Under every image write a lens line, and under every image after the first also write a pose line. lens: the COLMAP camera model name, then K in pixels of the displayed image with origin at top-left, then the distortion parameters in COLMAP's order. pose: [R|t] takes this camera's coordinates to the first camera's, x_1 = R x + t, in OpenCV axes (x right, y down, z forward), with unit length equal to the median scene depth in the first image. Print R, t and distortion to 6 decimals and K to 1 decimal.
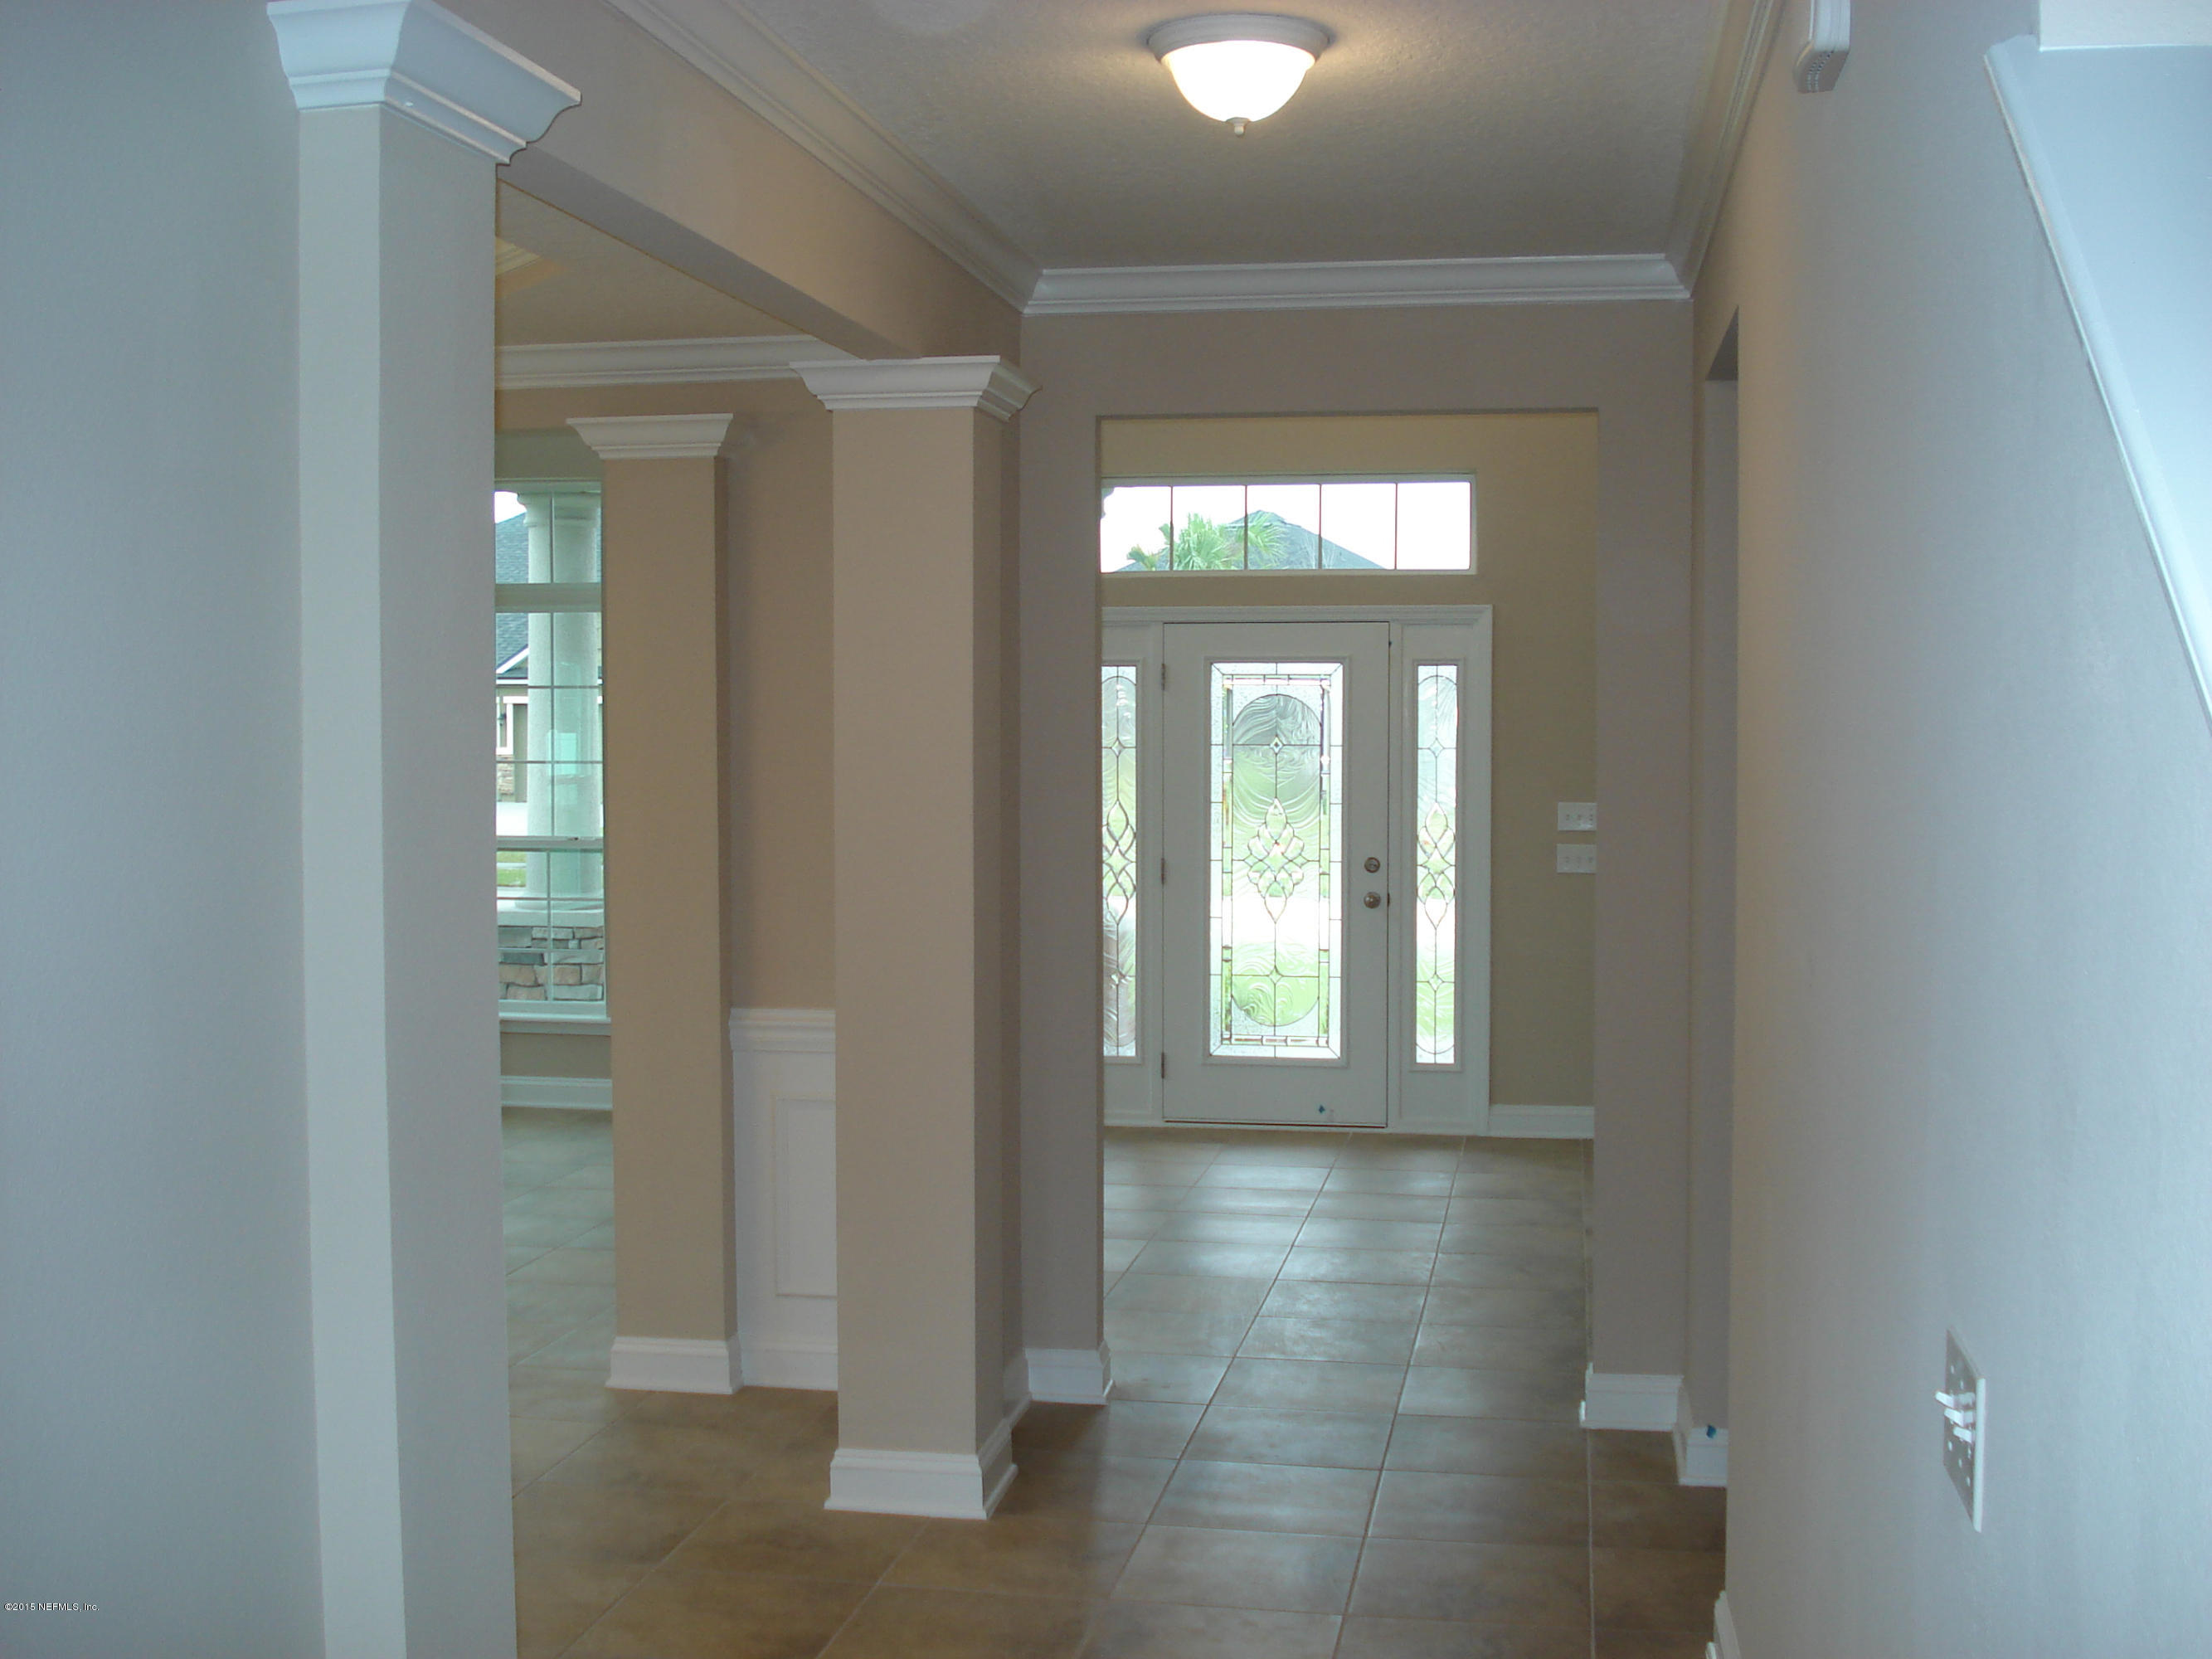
lens RADIAL K [[2468.9, 0, 1107.1], [0, 2468.9, 829.2], [0, 0, 1]] dist [-0.106510, 0.000000]
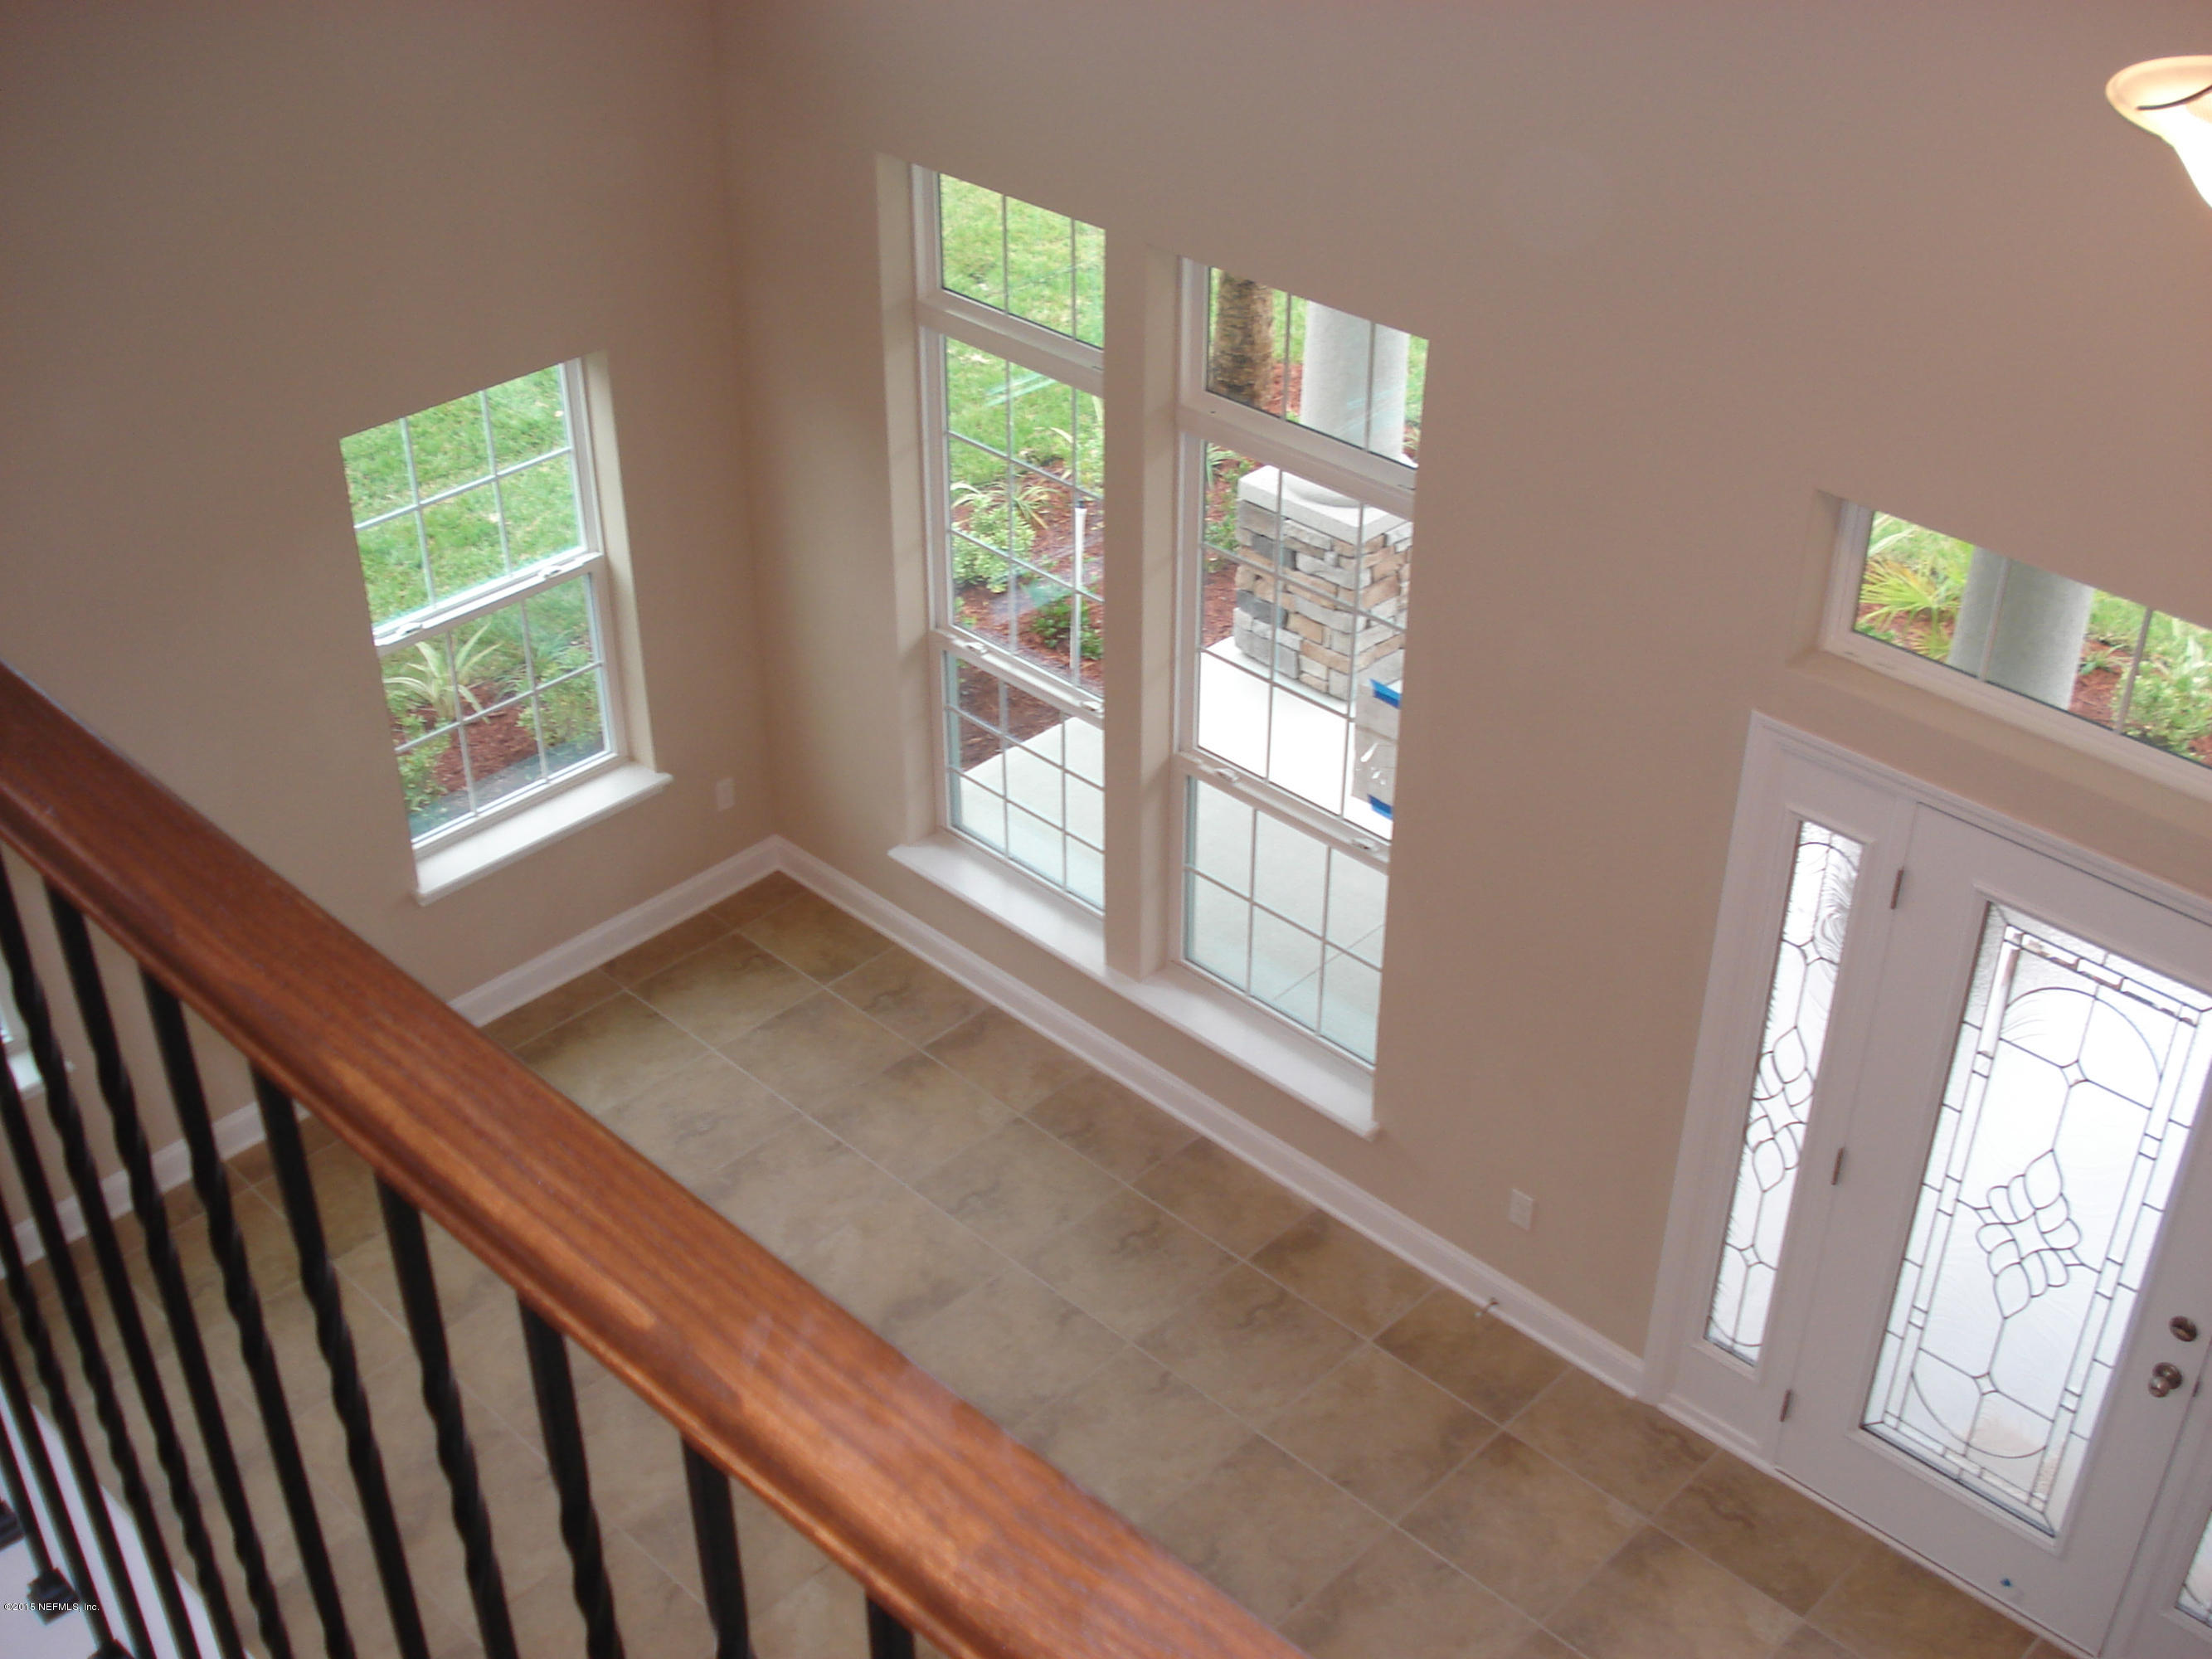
lens RADIAL K [[2468.9, 0, 1103.1], [0, 2468.9, 825.8], [0, 0, 1]] dist [-0.106510, 0.000000]
pose [[0.826942, 0.305280, -0.472199, 0.096165], [-0.020061, 0.855265, 0.517803, -0.262956], [0.561930, -0.418720, 0.713378, 0.411599]]
